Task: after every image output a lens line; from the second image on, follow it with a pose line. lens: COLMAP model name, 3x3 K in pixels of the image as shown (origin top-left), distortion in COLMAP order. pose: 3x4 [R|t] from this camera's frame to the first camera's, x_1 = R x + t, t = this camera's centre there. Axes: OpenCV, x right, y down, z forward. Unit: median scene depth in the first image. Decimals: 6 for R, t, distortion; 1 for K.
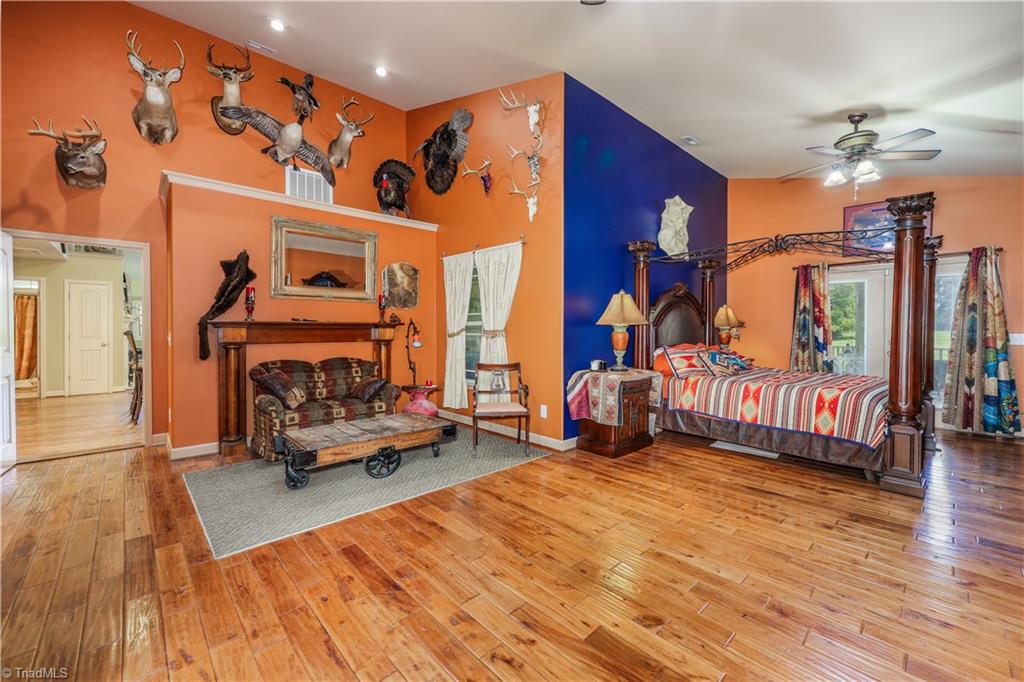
lens RADIAL K [[415.5, 0, 513.8], [0, 415.5, 334.0], [0, 0, 1]] dist [-0.001004, 0.000027]
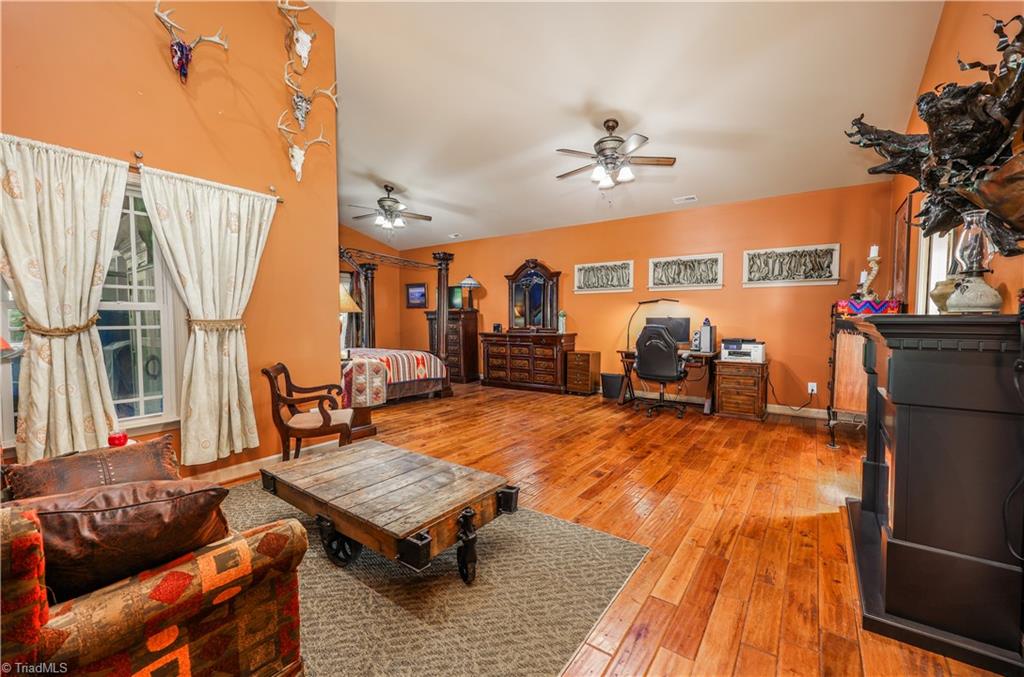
lens RADIAL K [[415.5, 0, 513.9], [0, 415.5, 339.5], [0, 0, 1]] dist [-0.001004, 0.000027]
pose [[-0.186810, -0.050994, 0.981072, -0.909705], [0.011746, 0.998465, 0.054134, -0.008874], [-0.982326, 0.021636, -0.185924, 0.843713]]
